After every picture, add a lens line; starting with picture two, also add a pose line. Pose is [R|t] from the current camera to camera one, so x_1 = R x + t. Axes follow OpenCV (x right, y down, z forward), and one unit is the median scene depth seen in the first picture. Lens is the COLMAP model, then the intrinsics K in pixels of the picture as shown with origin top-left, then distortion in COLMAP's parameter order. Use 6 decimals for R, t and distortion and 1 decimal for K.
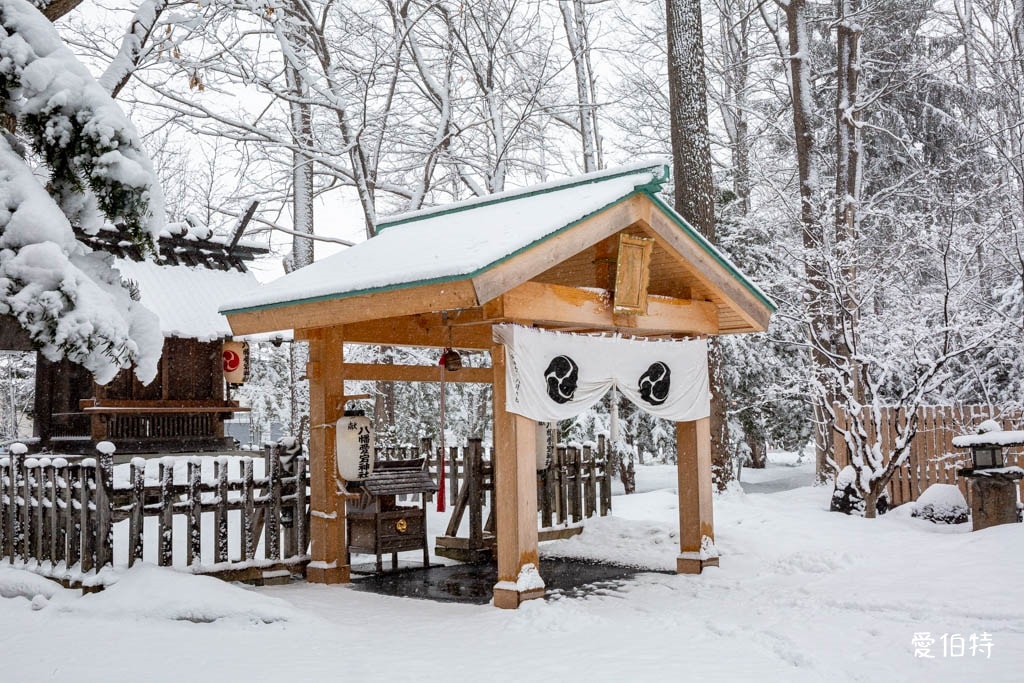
lens RADIAL K [[1244.8, 0, 512.0], [0, 1244.8, 341.5], [0, 0, 1]] dist [0.016497, -0.000457]
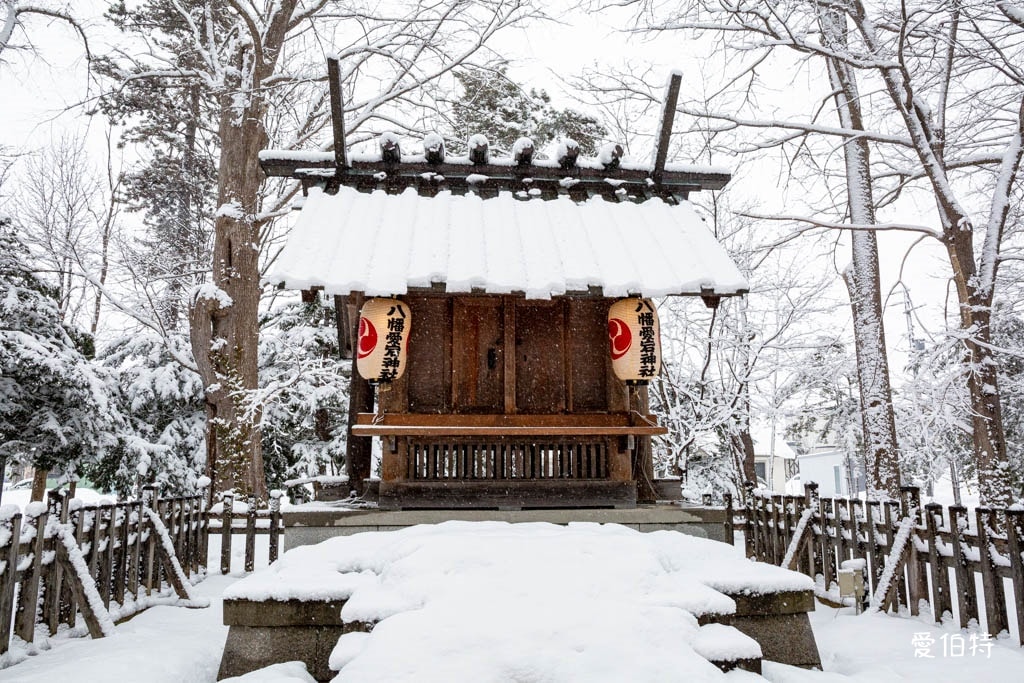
lens RADIAL K [[726.1, 0, 525.8], [0, 726.1, 339.6], [0, 0, 1]] dist [-0.098338, 0.097647]
pose [[0.764229, -0.099714, -0.637190, -0.040040], [0.035374, 0.992969, -0.112963, 0.034445], [0.643974, 0.063789, 0.762383, 0.509077]]
